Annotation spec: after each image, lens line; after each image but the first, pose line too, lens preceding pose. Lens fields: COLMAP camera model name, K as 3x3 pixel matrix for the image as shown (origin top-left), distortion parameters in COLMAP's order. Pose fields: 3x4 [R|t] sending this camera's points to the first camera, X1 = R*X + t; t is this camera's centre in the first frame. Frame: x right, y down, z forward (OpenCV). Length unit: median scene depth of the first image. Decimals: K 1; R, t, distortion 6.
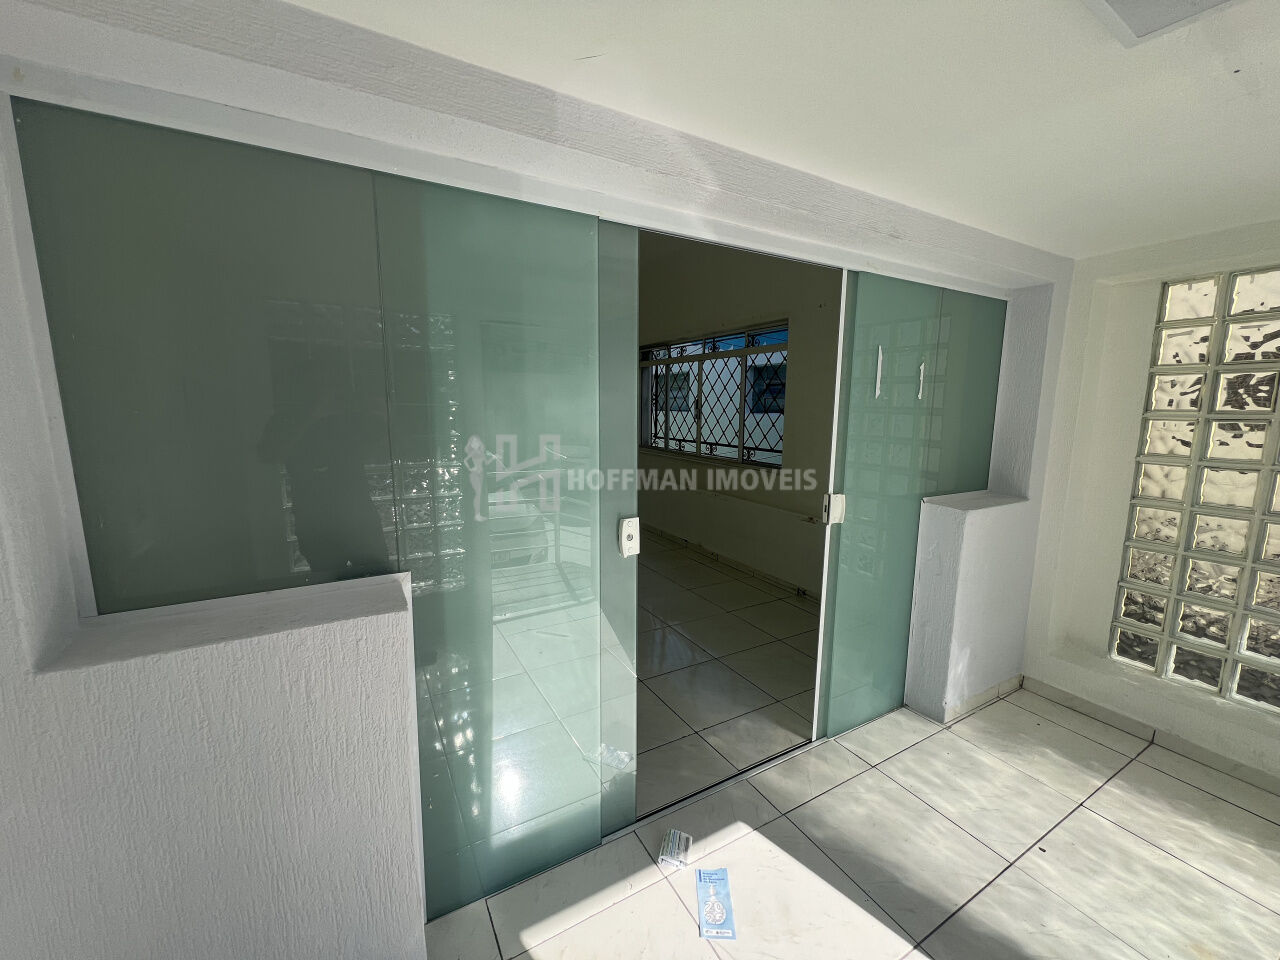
lens RADIAL K [[513.9, 0, 643.2], [0, 513.9, 482.5], [0, 0, 1]] dist [0.000080, 0.000246]
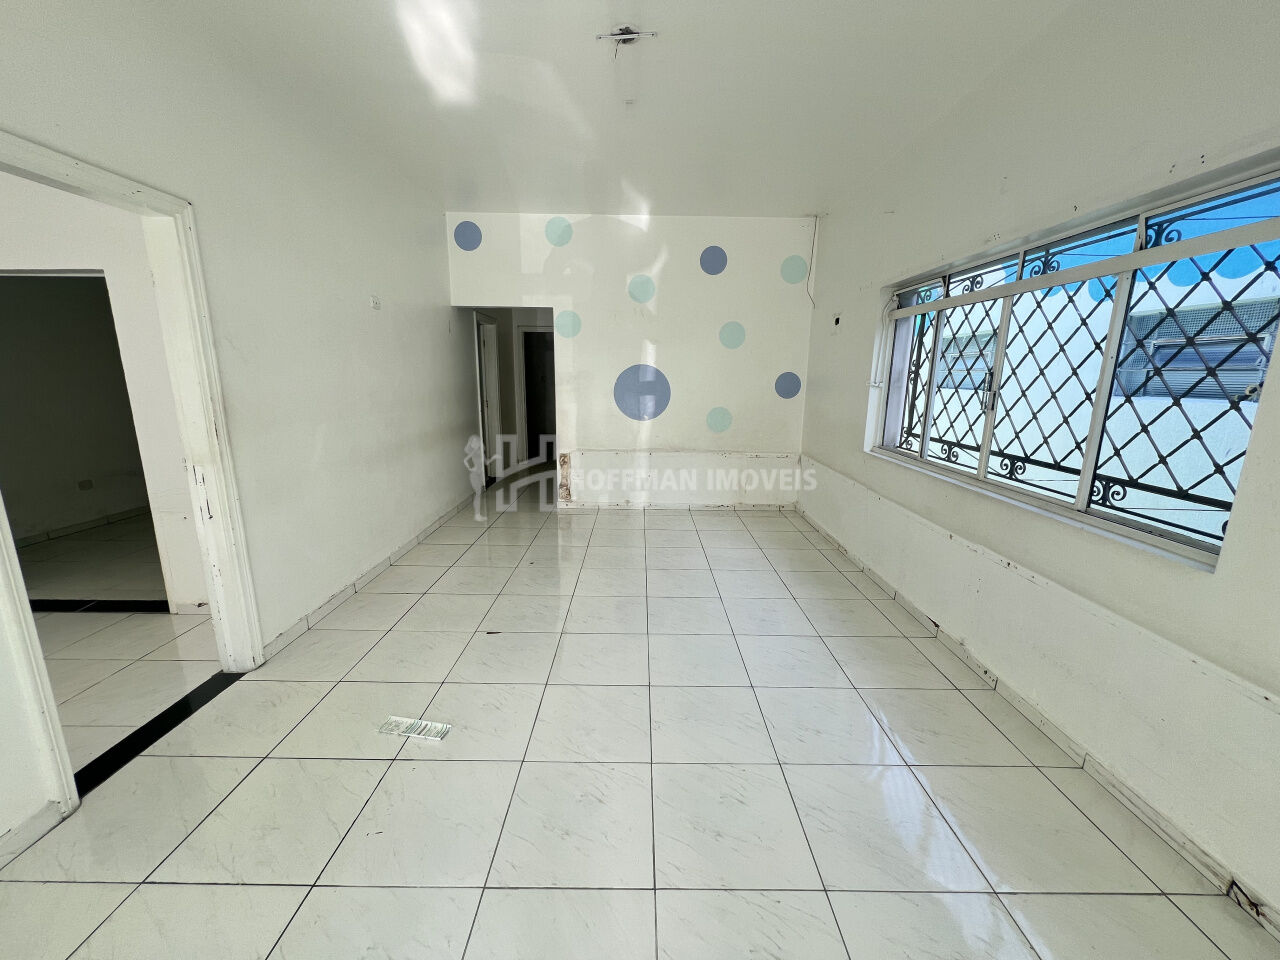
lens RADIAL K [[513.9, 0, 629.8], [0, 513.9, 479.8], [0, 0, 1]] dist [0.000080, 0.000246]
pose [[0.857853, 0.106569, -0.502724, 0.062079], [-0.082252, 0.994123, 0.070381, -0.057486], [0.507270, -0.019027, 0.861577, 0.349615]]
